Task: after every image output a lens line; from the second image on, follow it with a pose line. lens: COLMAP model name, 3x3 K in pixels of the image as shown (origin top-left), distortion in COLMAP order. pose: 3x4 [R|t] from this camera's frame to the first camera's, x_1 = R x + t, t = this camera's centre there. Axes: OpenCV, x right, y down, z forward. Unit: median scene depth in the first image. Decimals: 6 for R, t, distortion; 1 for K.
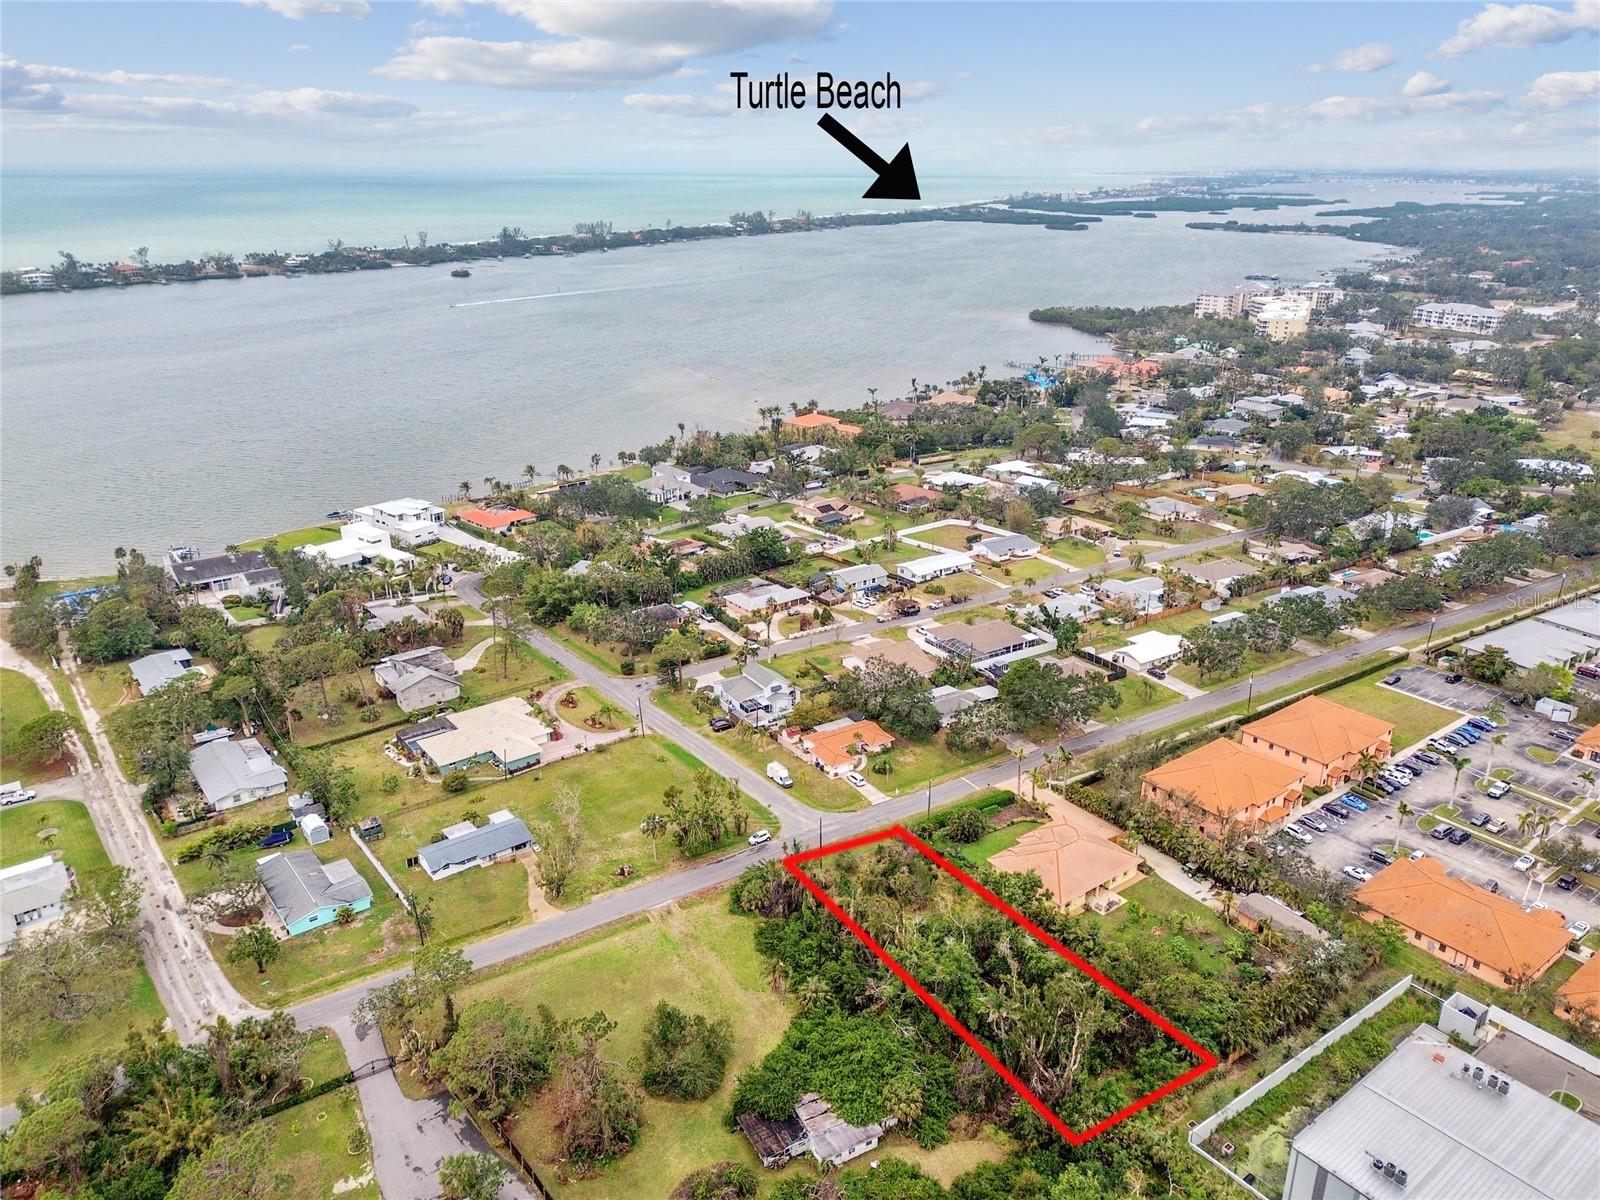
lens RADIAL K [[1135.9, 0, 810.5], [0, 1135.9, 598.3], [0, 0, 1]] dist [0.063990, -0.061621]
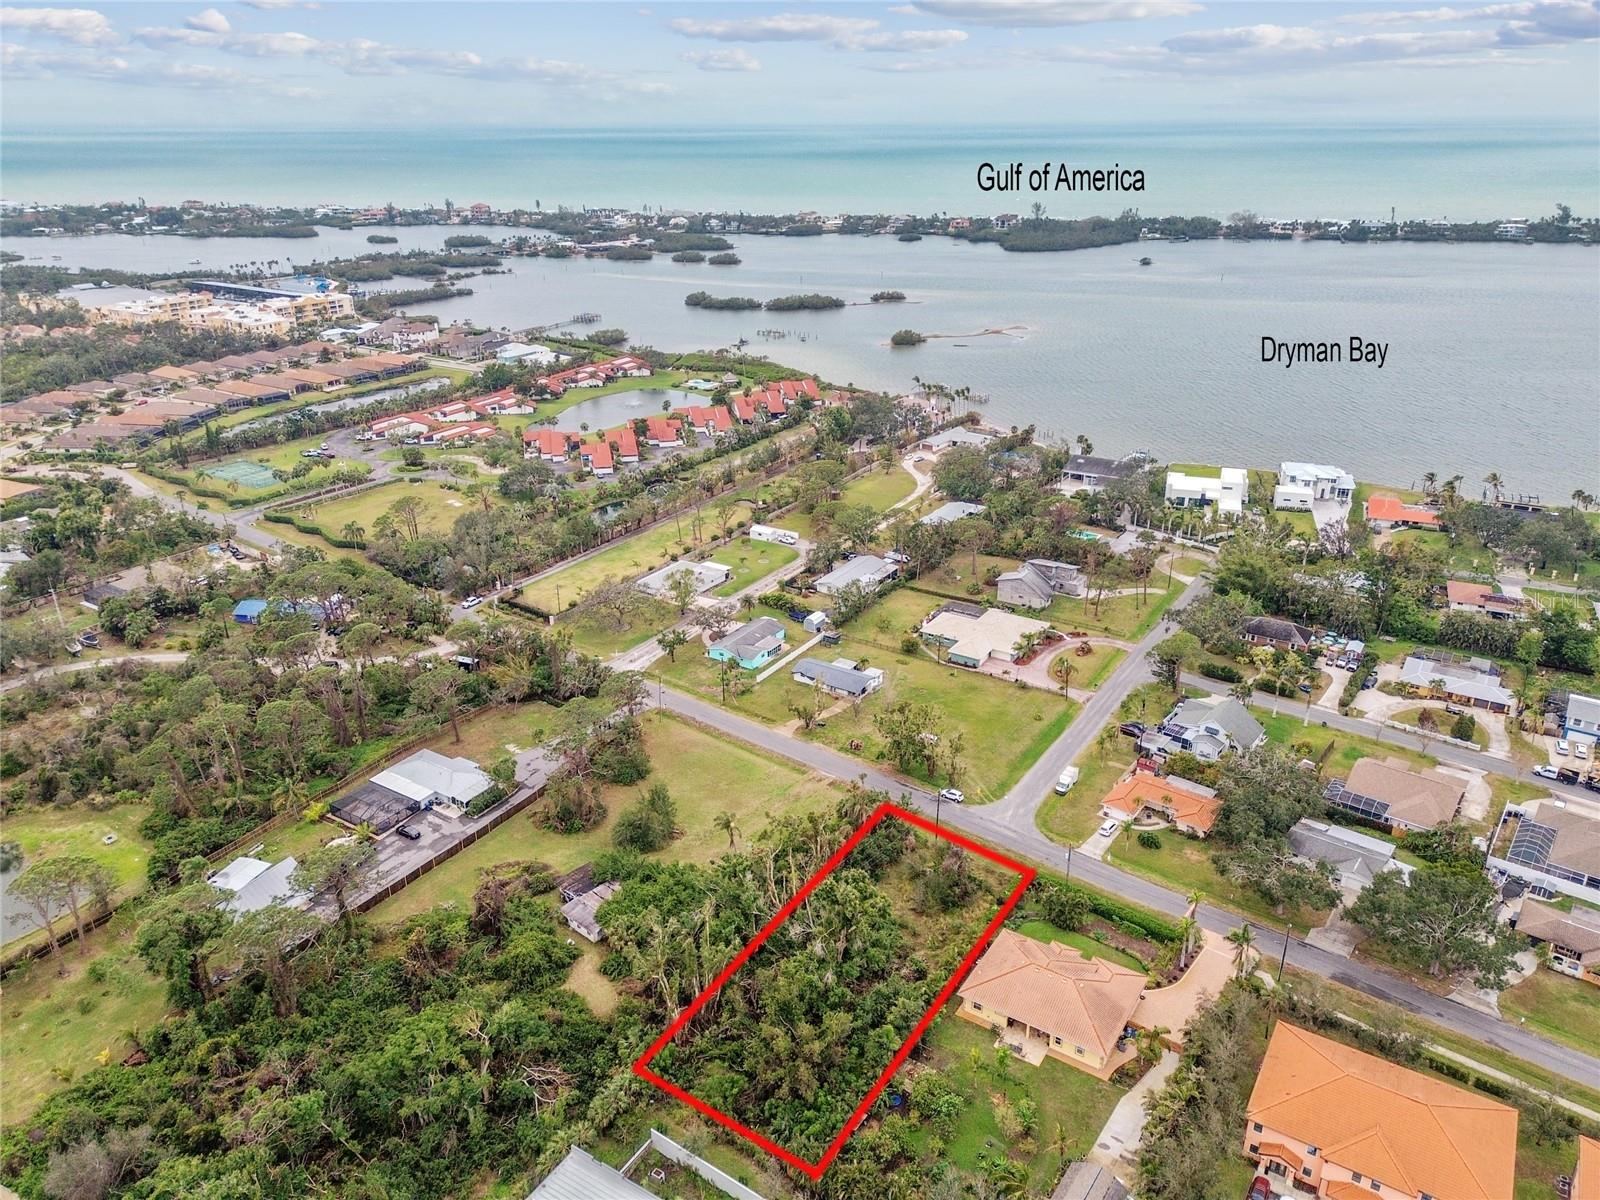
lens RADIAL K [[1125.1, 0, 828.8], [0, 1125.1, 603.4], [0, 0, 1]] dist [0.074687, -0.082985]
pose [[0.329075, 0.364560, -0.871094, 0.610023], [-0.324591, 0.909933, 0.258193, -0.142532], [0.886764, 0.197784, 0.417769, 0.360317]]
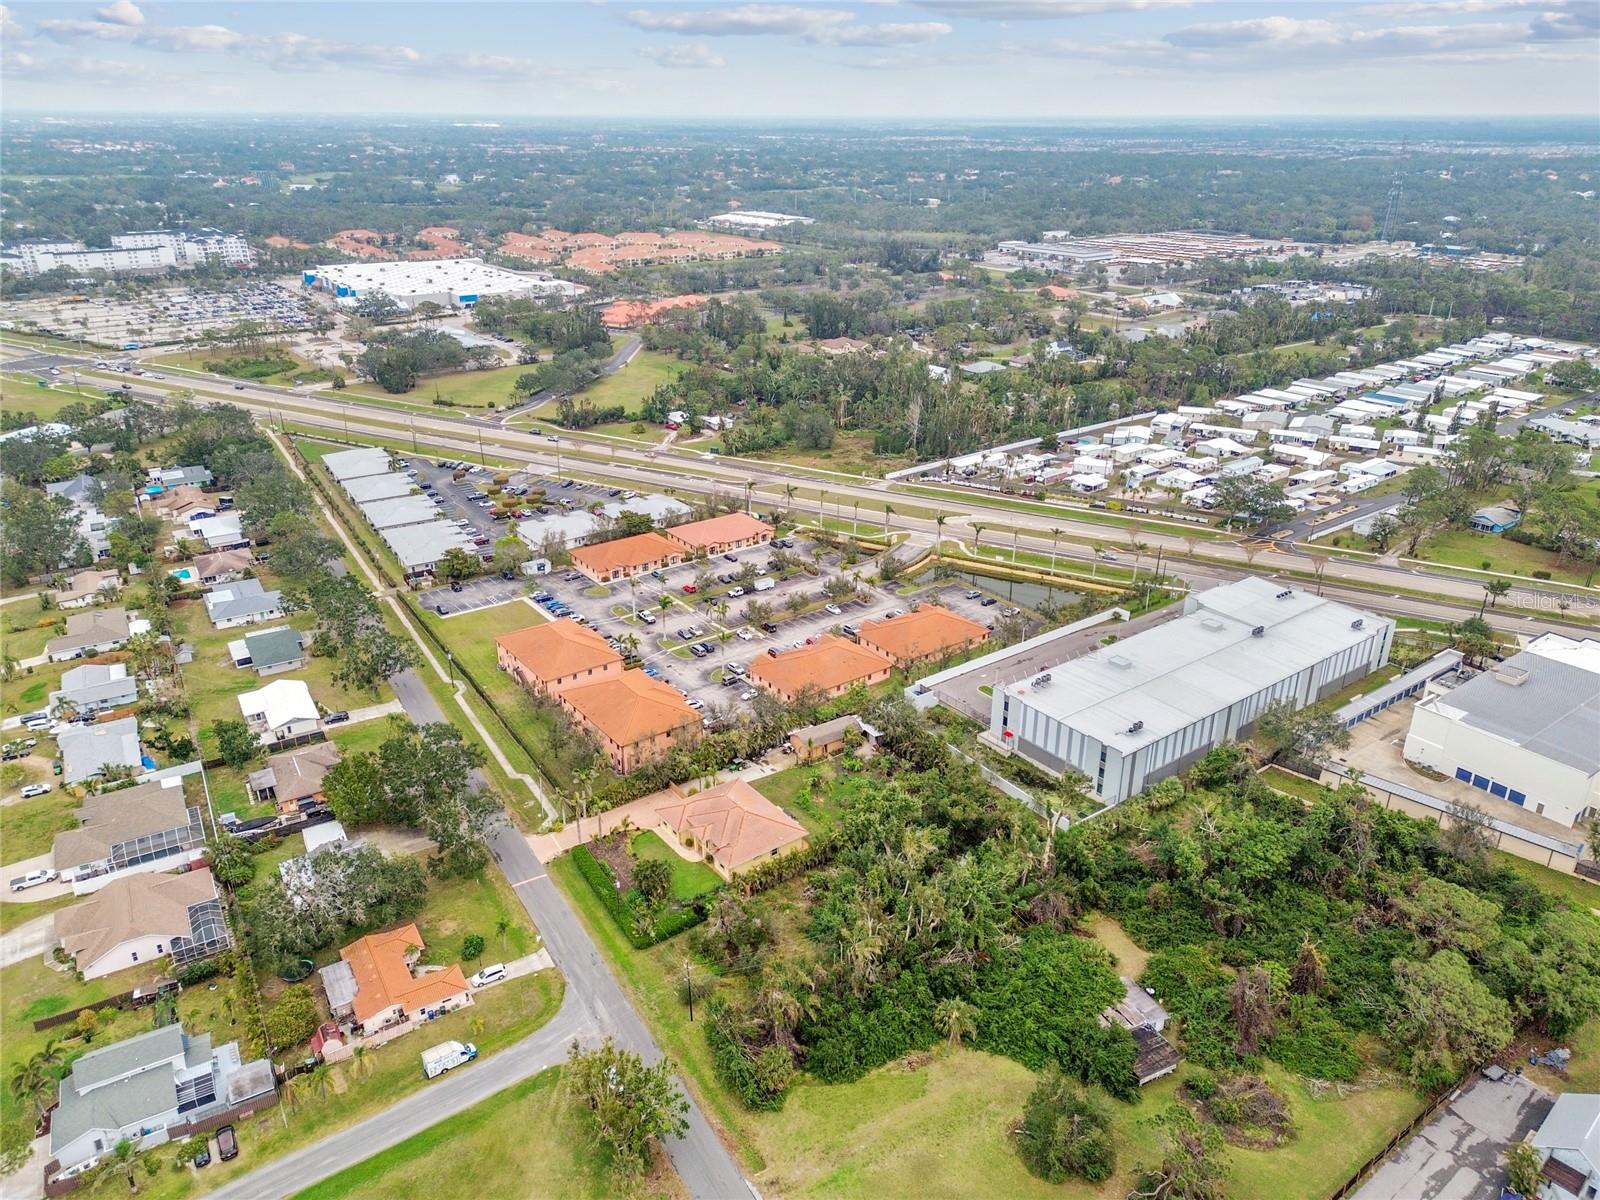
lens RADIAL K [[1090.1, 0, 800.0], [0, 1090.1, 600.0], [0, 0, 1]] dist [0.058603, -0.000518]
pose [[0.033058, -0.406046, 0.913255, -0.449796], [0.352642, 0.859725, 0.369481, -0.214328], [-0.935174, 0.309837, 0.171610, 0.559527]]
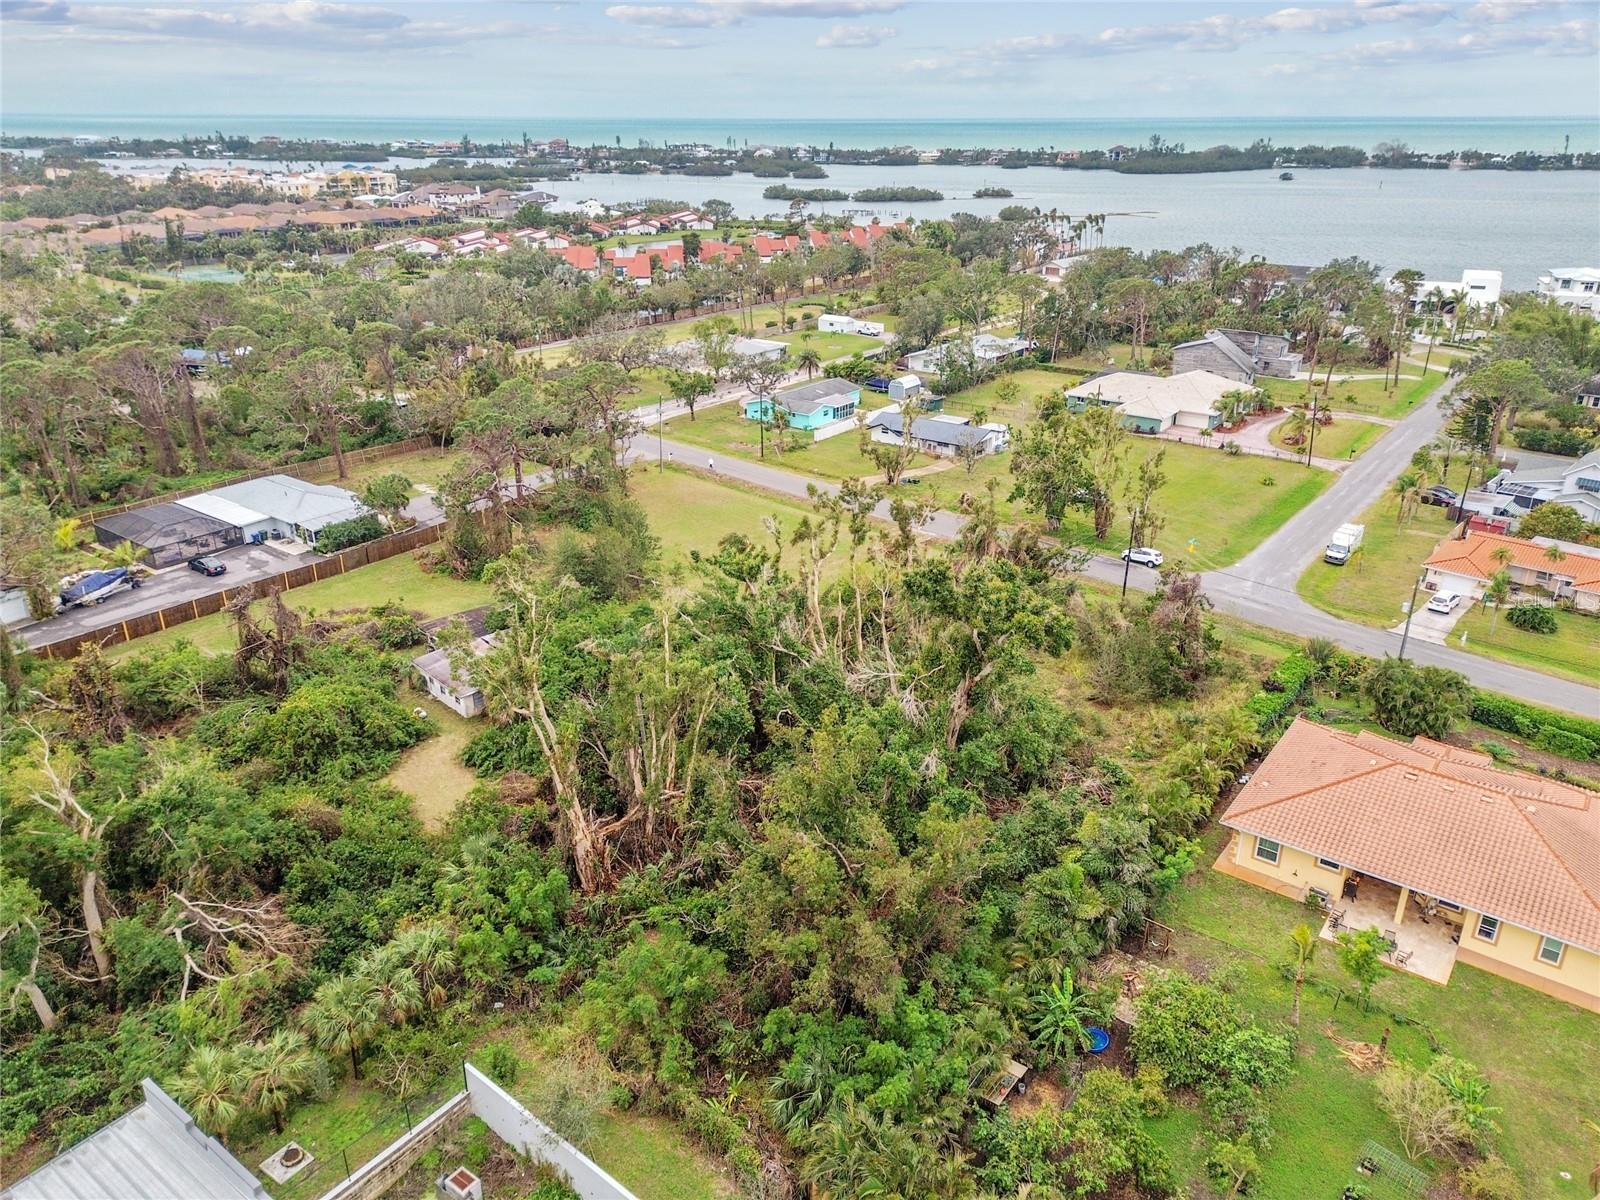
lens RADIAL K [[1125.1, 0, 828.8], [0, 1125.1, 603.4], [0, 0, 1]] dist [0.074687, -0.082985]
pose [[0.255146, 0.370587, -0.893065, 0.366469], [-0.338586, 0.899398, 0.276482, 0.103094], [0.905682, 0.231836, 0.354954, 0.532420]]
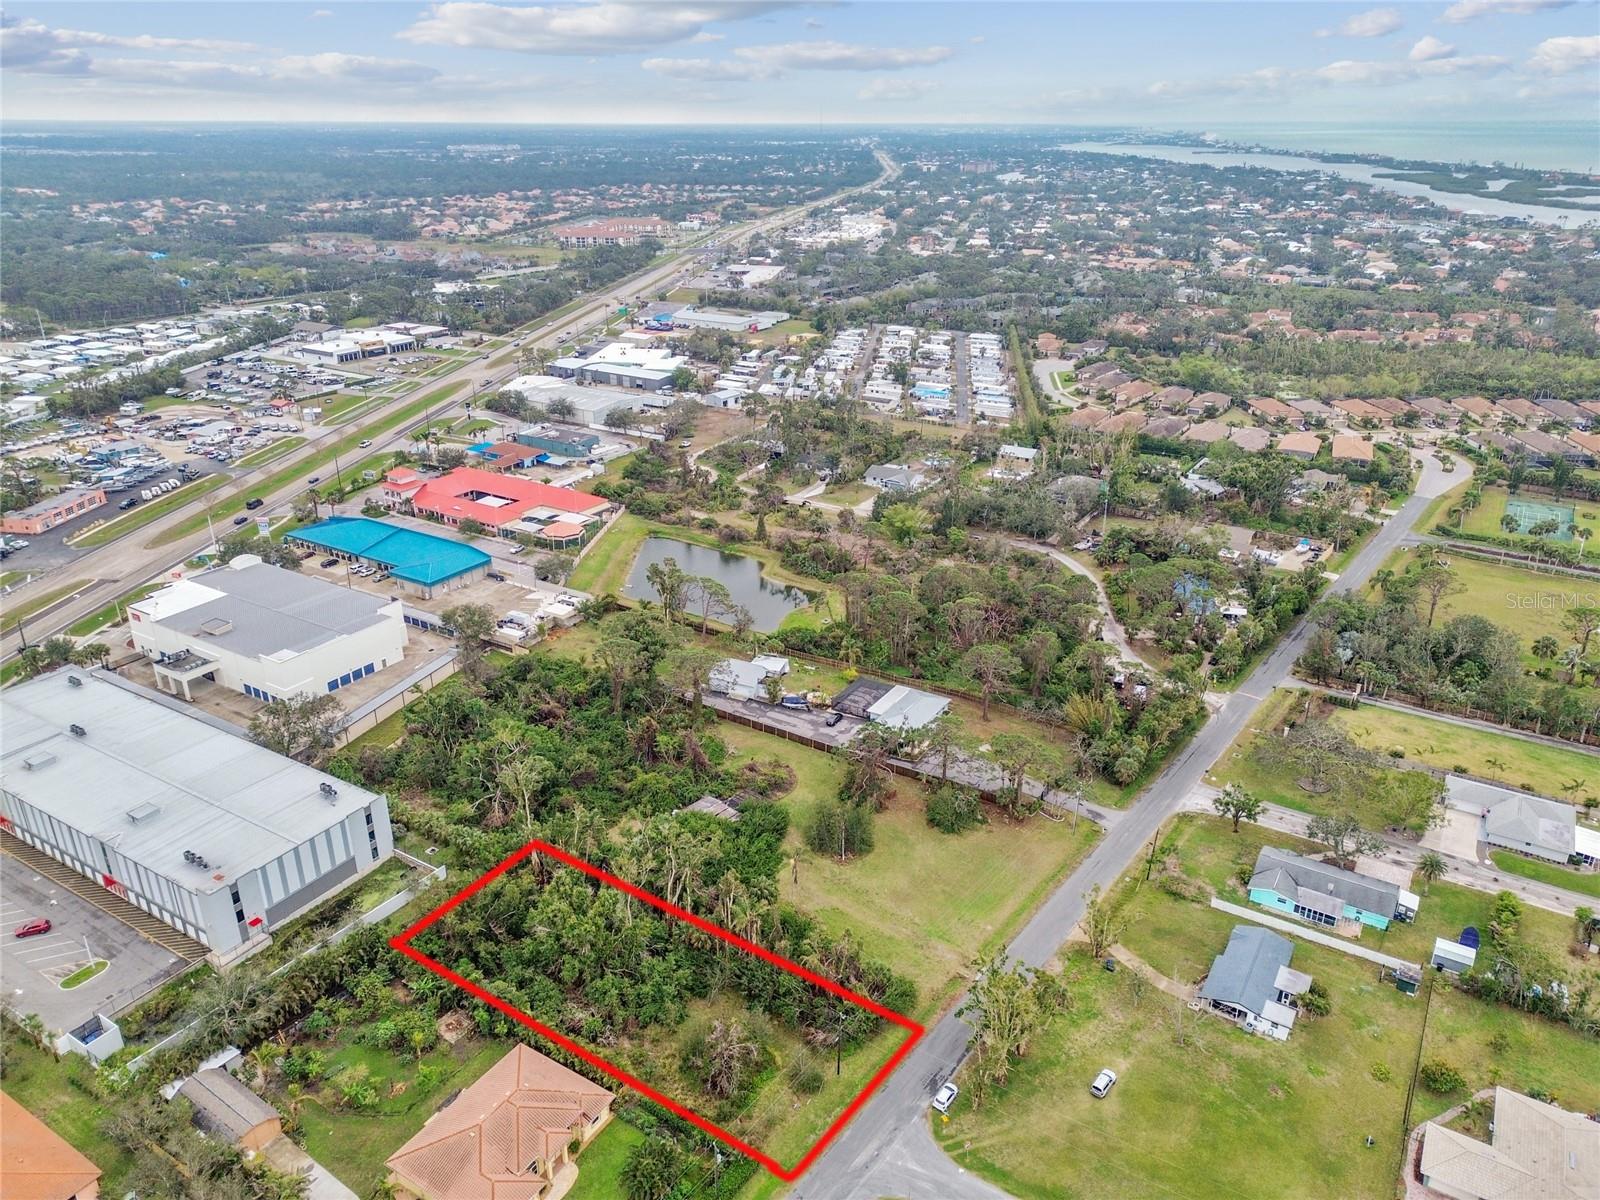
lens RADIAL K [[1135.9, 0, 810.5], [0, 1135.9, 598.3], [0, 0, 1]] dist [0.063990, -0.061621]
pose [[-0.942820, 0.117682, -0.311836, 0.178659], [-0.130260, 0.731087, 0.669735, -0.395531], [0.306795, 0.672059, -0.673954, 1.024262]]
